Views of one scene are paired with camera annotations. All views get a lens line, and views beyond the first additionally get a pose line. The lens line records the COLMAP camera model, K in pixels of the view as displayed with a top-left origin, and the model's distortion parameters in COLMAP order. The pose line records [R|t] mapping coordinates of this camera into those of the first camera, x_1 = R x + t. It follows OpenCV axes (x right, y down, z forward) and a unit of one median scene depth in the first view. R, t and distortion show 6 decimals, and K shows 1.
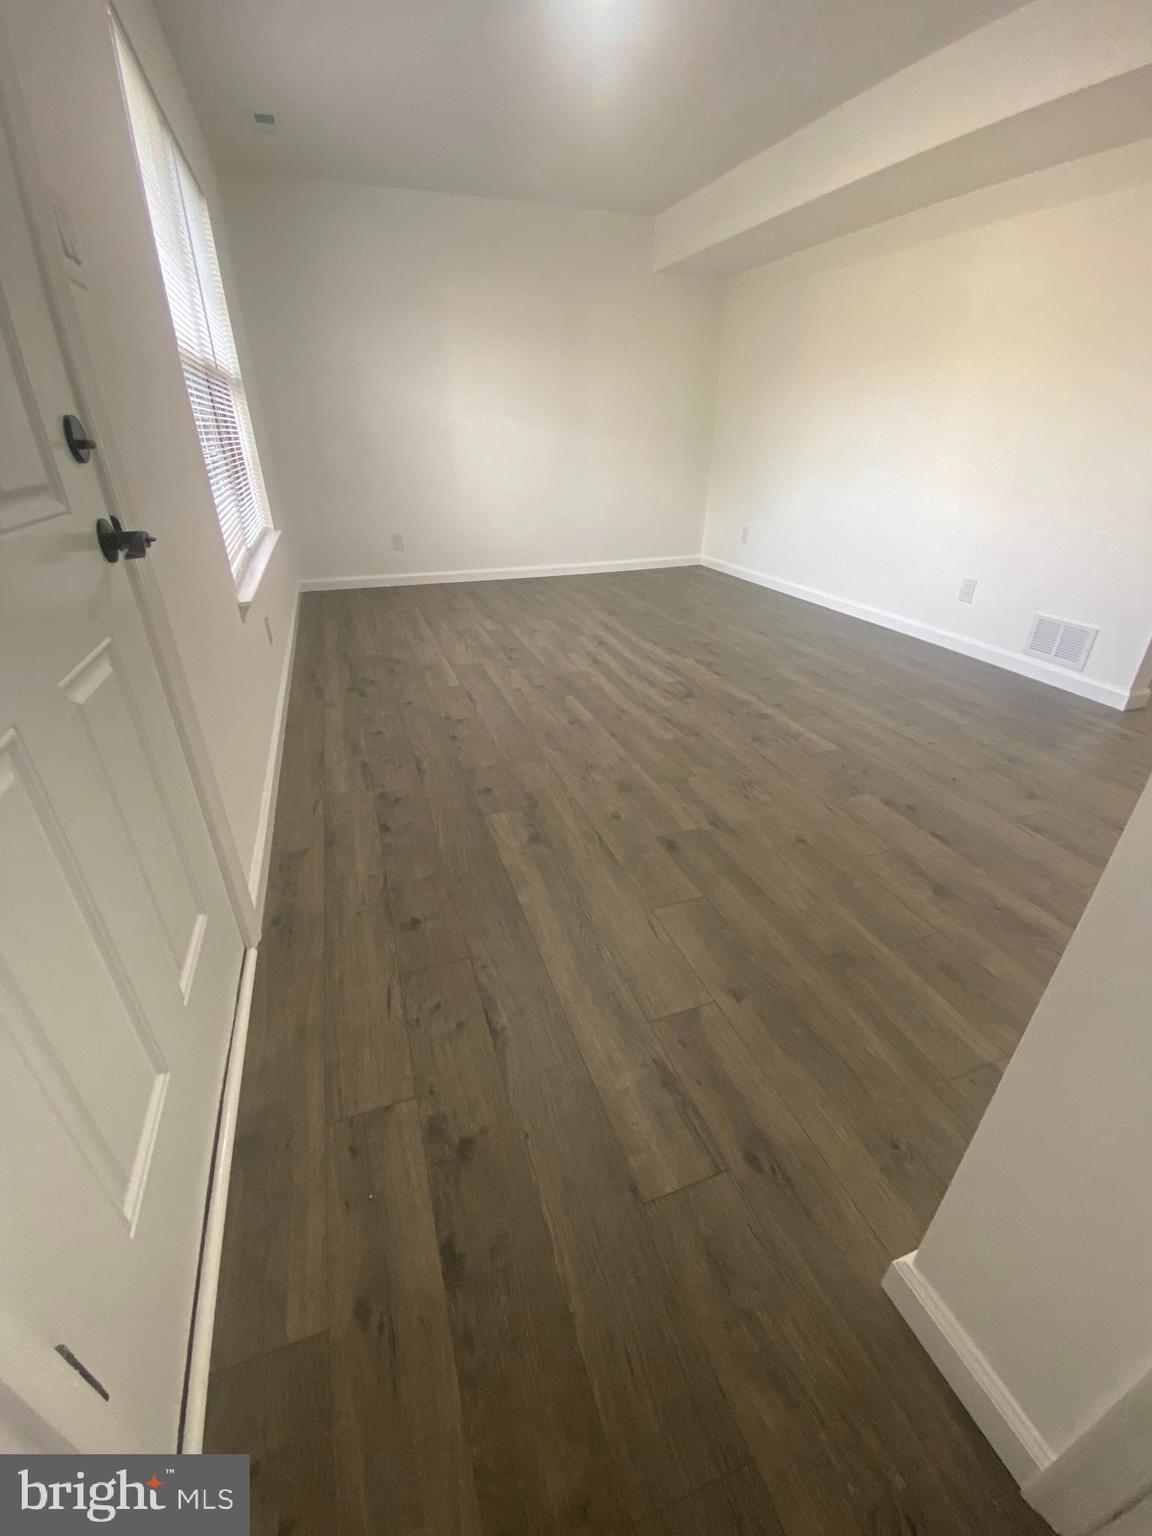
lens RADIAL K [[622.9, 0, 643.2], [0, 622.9, 768.3], [0, 0, 1]] dist [0.026334, -0.017007]
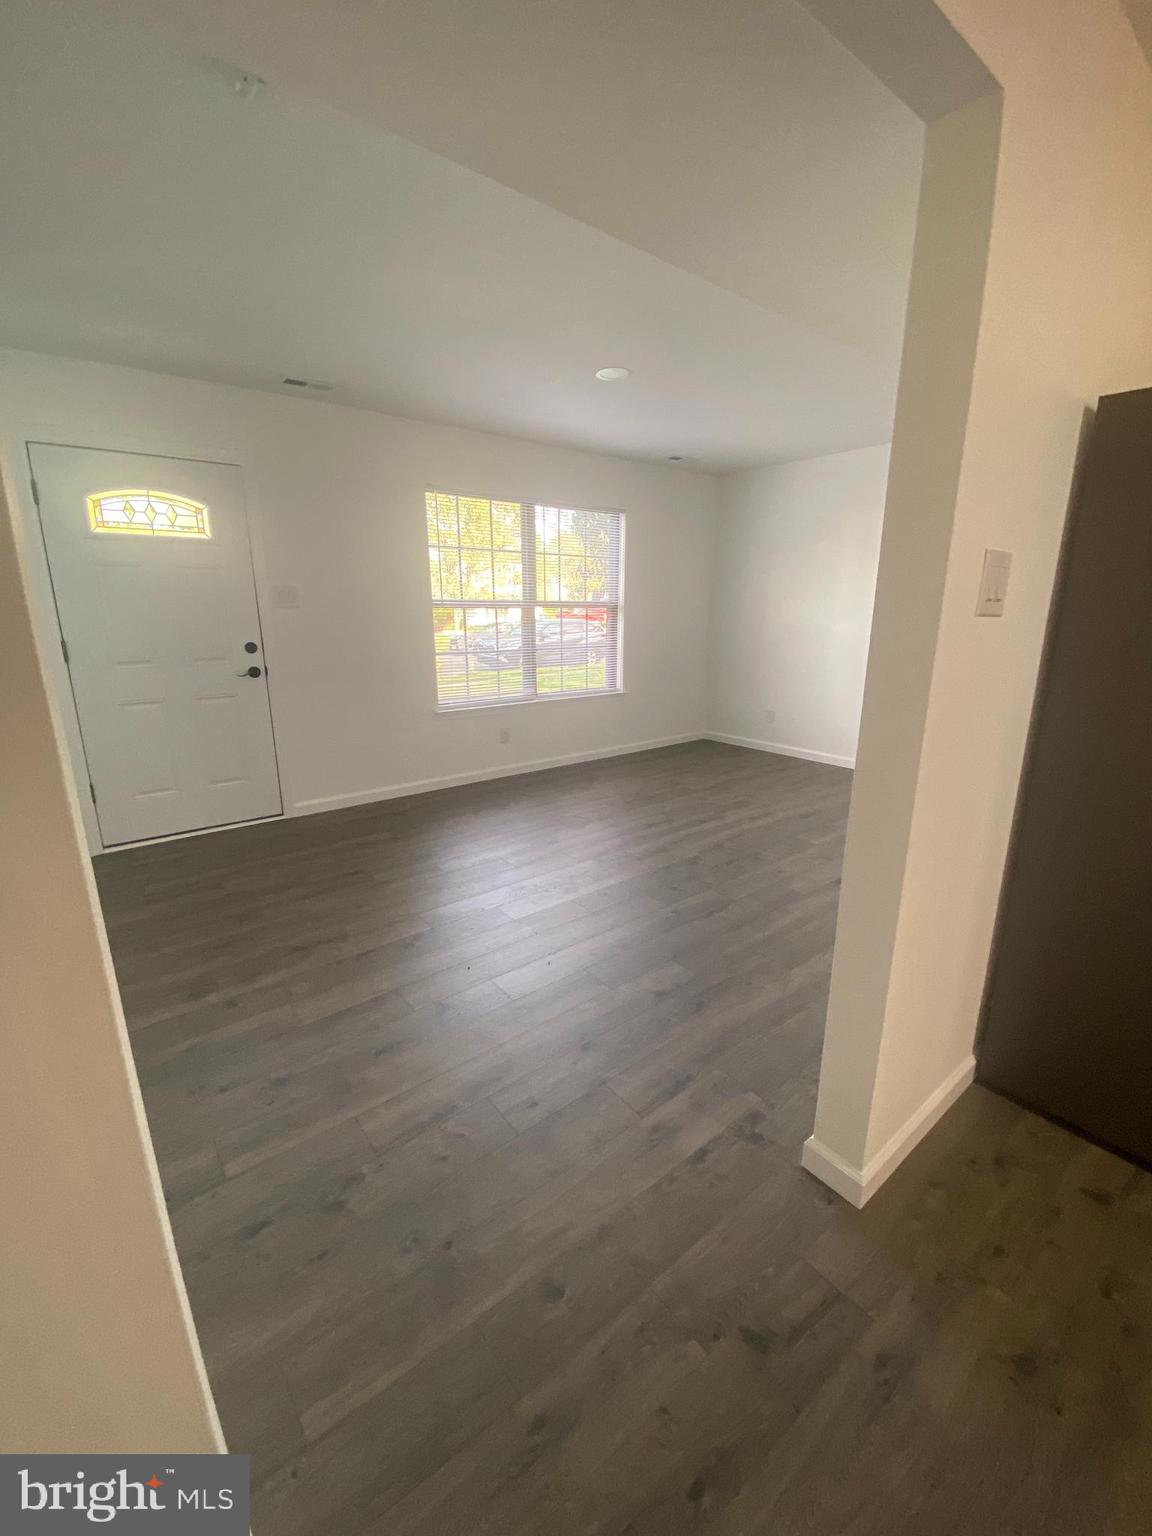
lens RADIAL K [[667.5, 0, 576.0], [0, 667.5, 768.0], [0, 0, 1]] dist [0.001510, -0.016148]
pose [[0.262729, 0.227782, -0.937597, 1.163913], [-0.459738, 0.883889, 0.085908, -0.352454], [0.848301, 0.408479, 0.336944, 0.496638]]
